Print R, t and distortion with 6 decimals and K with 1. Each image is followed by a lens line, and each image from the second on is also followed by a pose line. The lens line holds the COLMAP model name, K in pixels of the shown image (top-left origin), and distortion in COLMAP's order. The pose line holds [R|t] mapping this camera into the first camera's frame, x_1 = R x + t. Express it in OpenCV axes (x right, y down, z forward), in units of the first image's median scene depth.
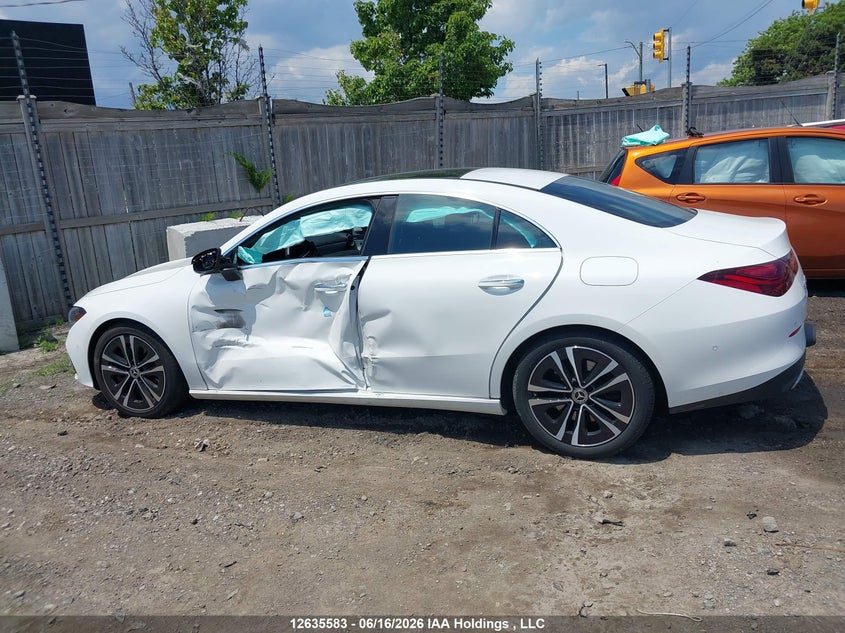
lens RADIAL K [[660.6, 0, 418.9], [0, 660.6, 309.4], [0, 0, 1]] dist [0.011866, -0.022267]
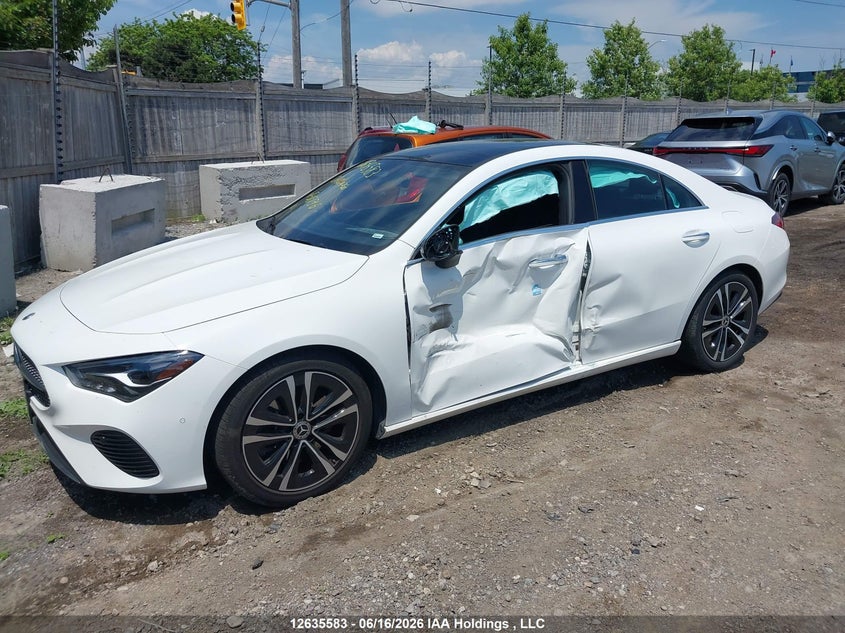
lens RADIAL K [[660.6, 0, 421.5], [0, 660.6, 320.6], [0, 0, 1]] dist [0.011866, -0.022267]
pose [[0.603262, -0.150511, 0.783212, -0.928088], [0.140414, 0.986735, 0.081469, -0.049327], [-0.785085, 0.060827, 0.616394, 0.560378]]
